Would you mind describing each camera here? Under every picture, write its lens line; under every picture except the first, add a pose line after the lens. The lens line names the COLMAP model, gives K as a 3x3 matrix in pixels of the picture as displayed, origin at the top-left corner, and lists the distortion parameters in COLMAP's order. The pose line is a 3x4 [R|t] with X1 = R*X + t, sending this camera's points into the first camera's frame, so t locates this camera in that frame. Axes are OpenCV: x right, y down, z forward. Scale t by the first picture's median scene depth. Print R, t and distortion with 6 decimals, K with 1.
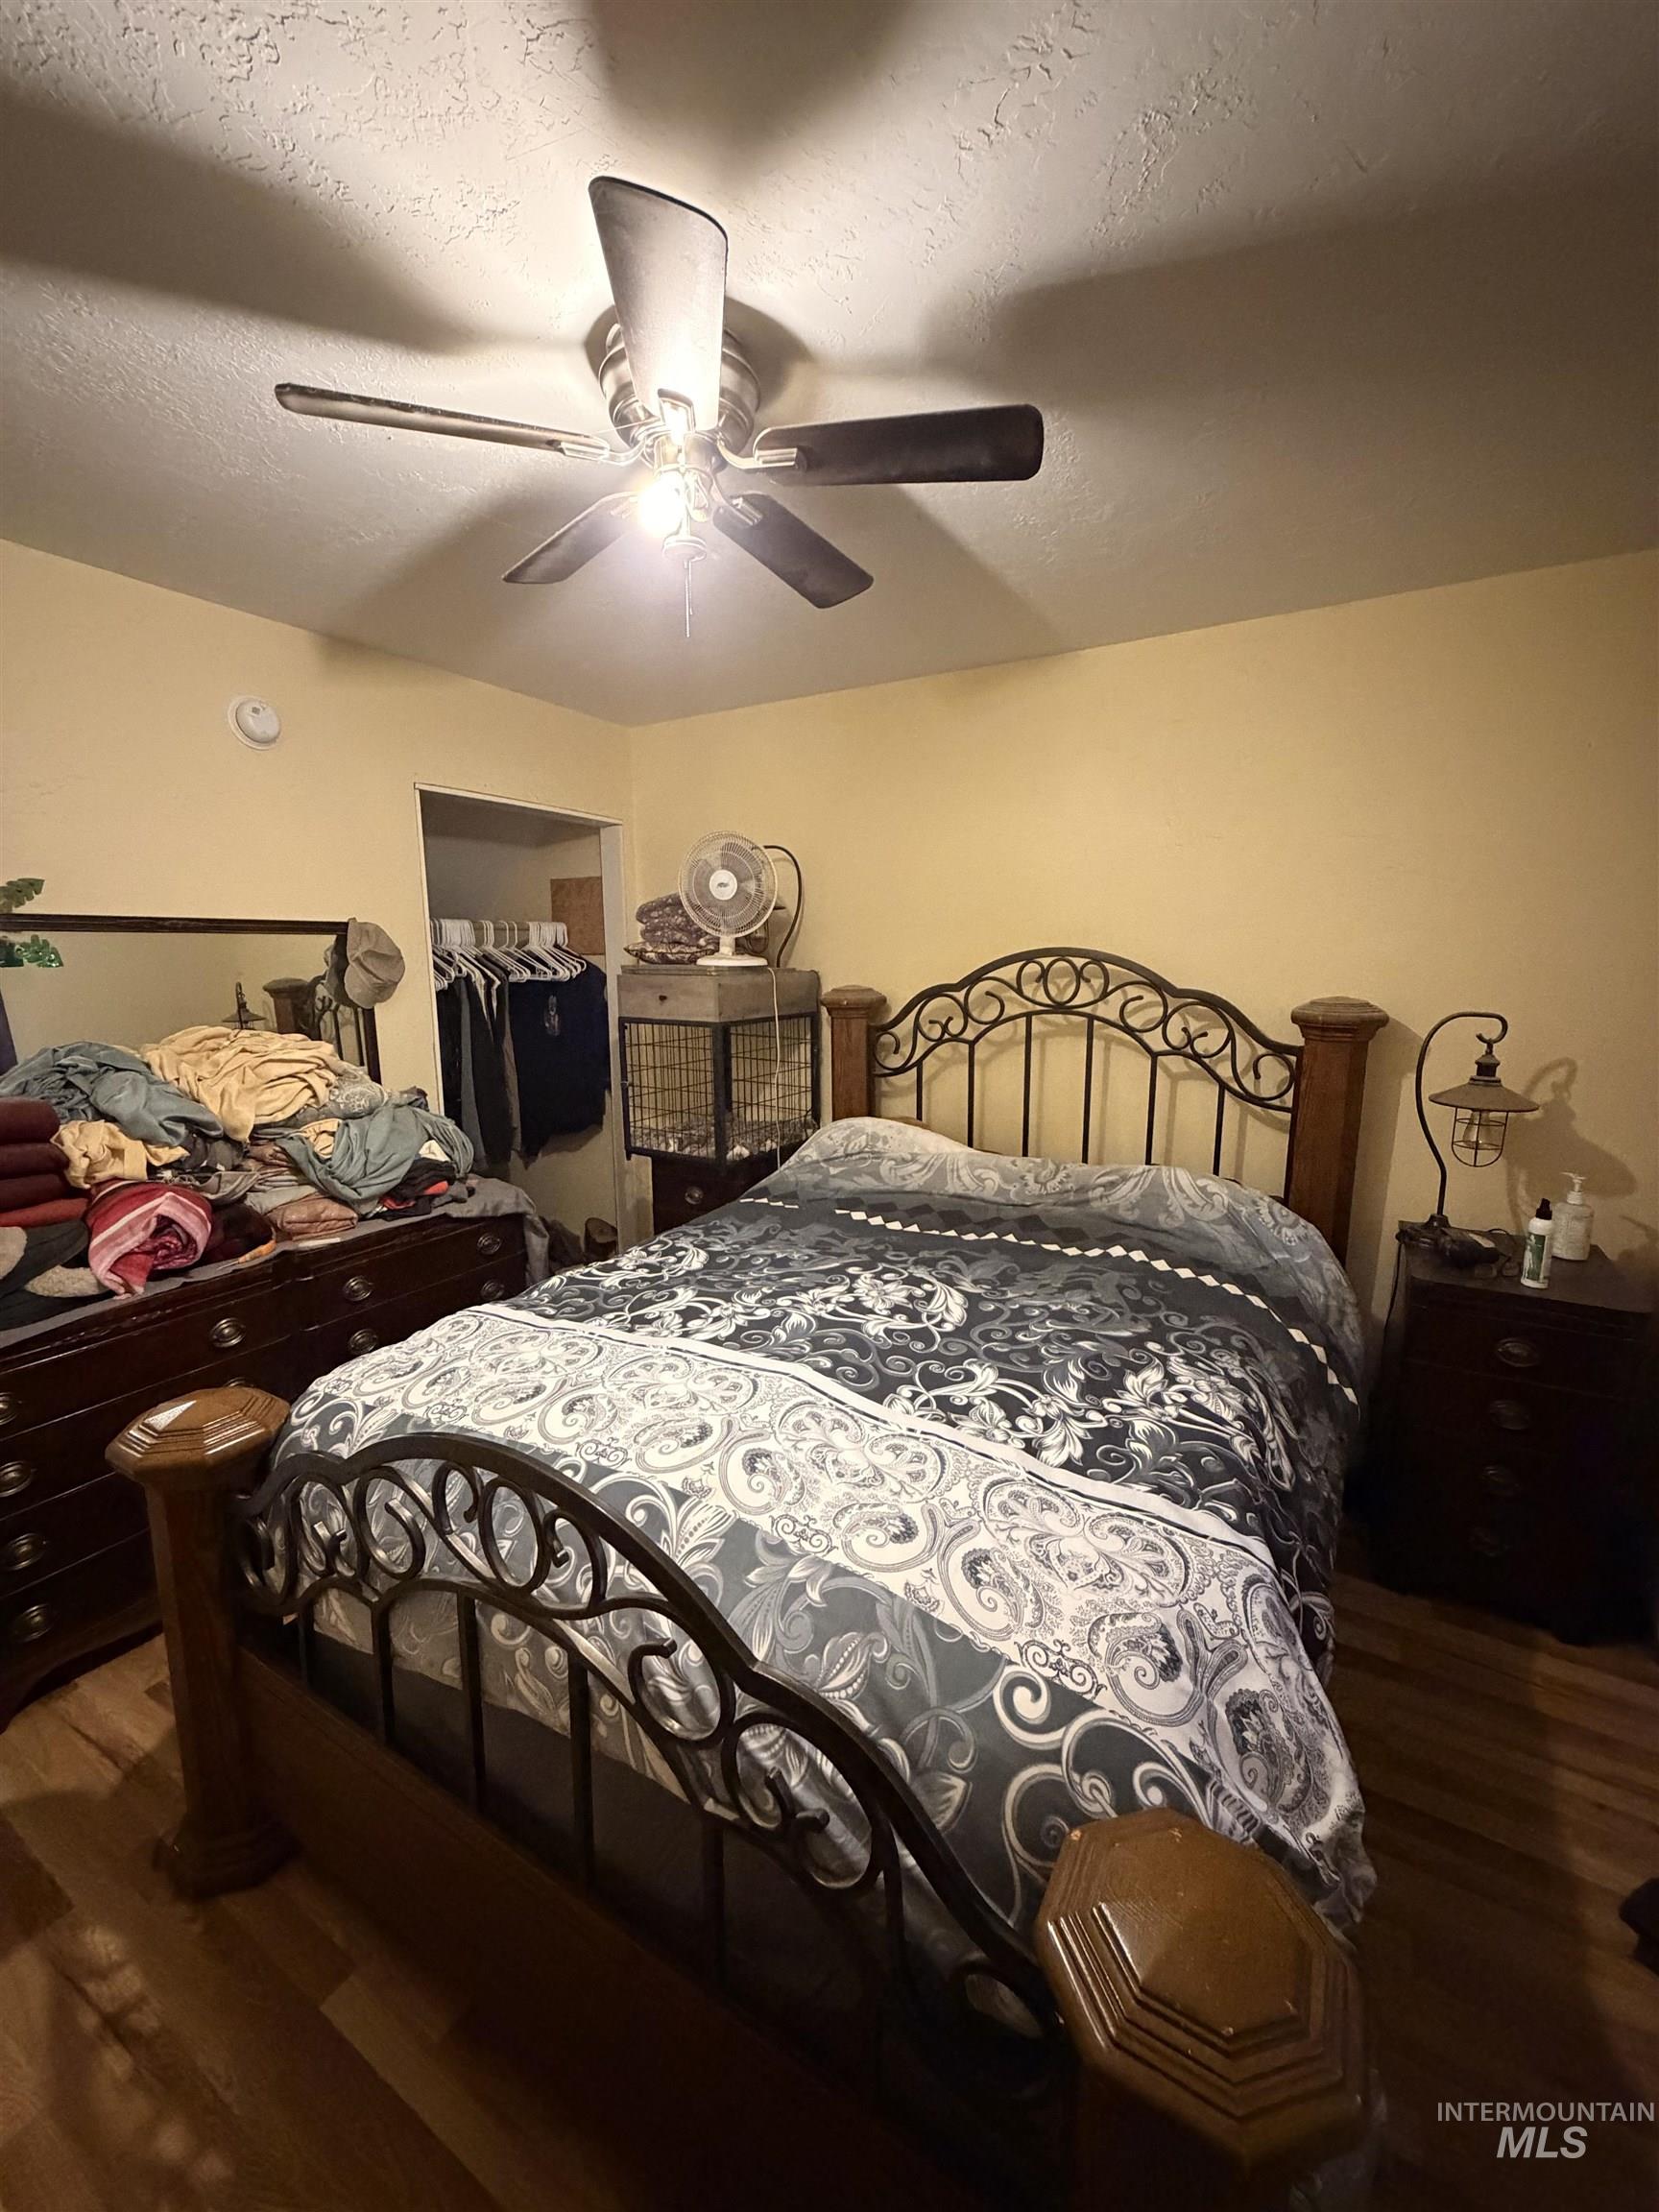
lens RADIAL K [[879.3, 0, 832.0], [0, 879.3, 1106.7], [0, 0, 1]] dist [-0.002139, -0.000215]
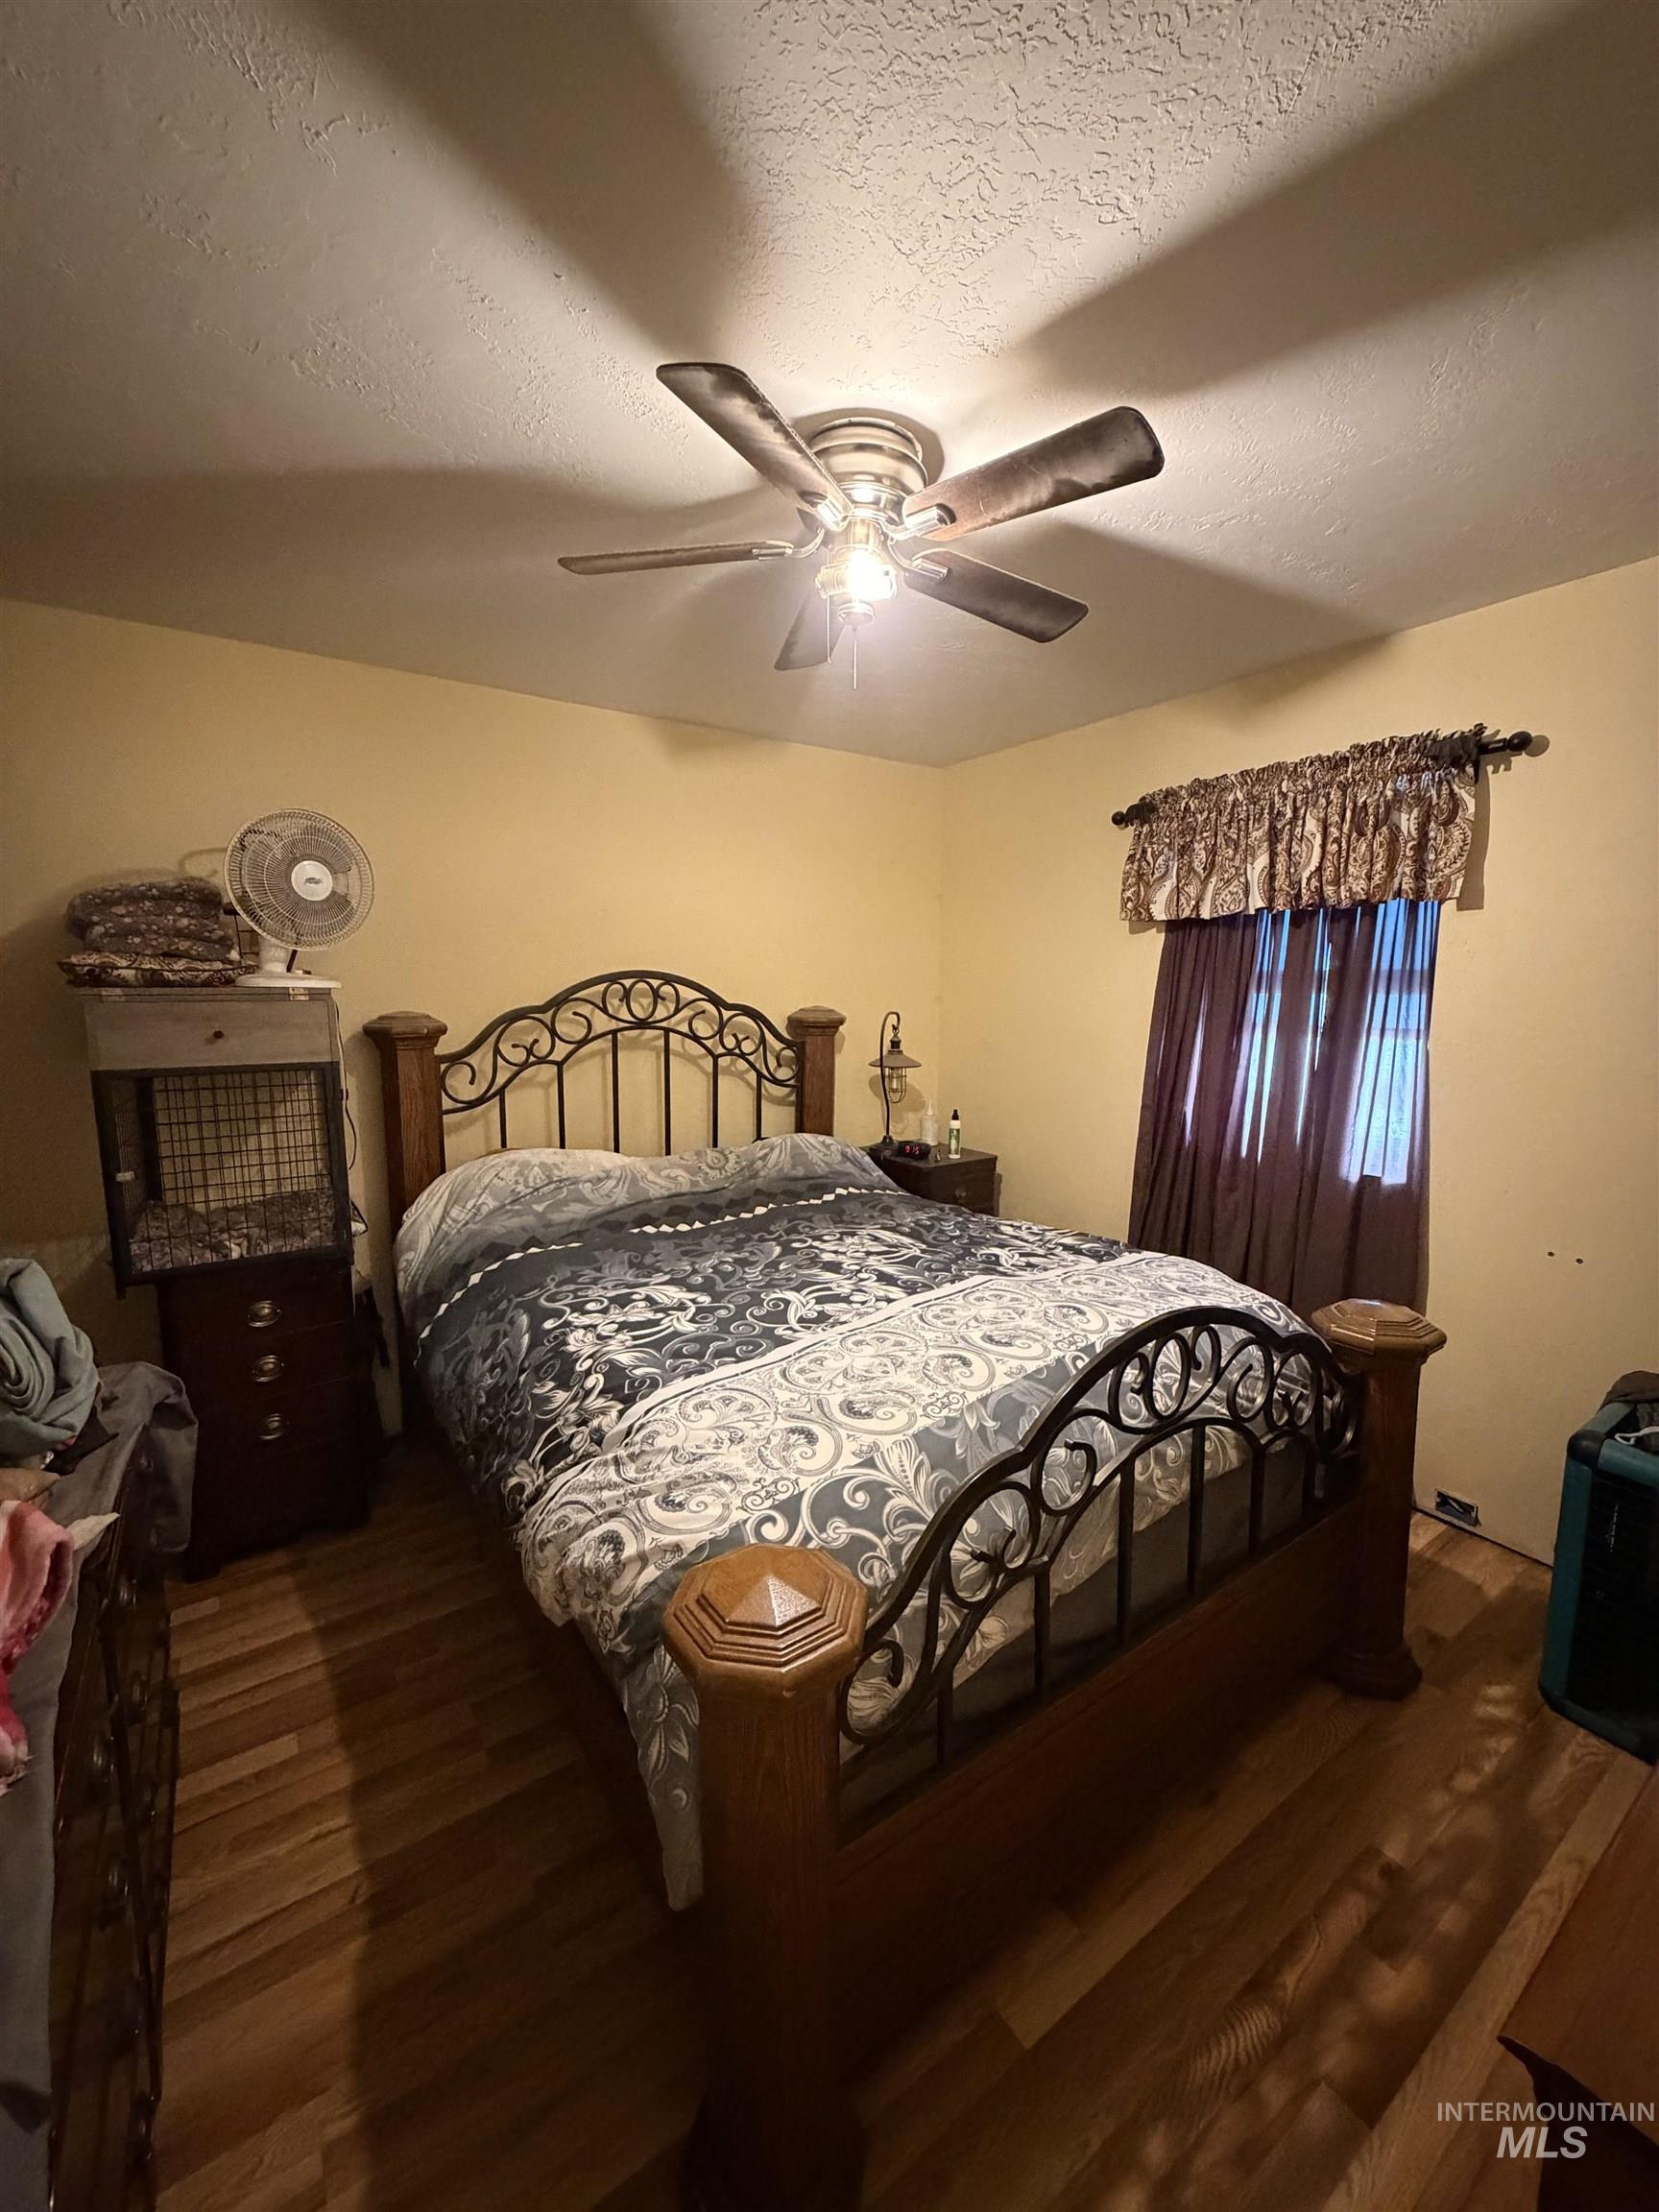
lens RADIAL K [[879.3, 0, 828.0], [0, 879.3, 1109.6], [0, 0, 1]] dist [-0.002139, -0.000215]
pose [[0.418977, -0.125172, 0.899328, -0.815115], [0.159900, 0.985145, 0.062622, -0.044472], [-0.893807, 0.117565, 0.432768, 0.381093]]
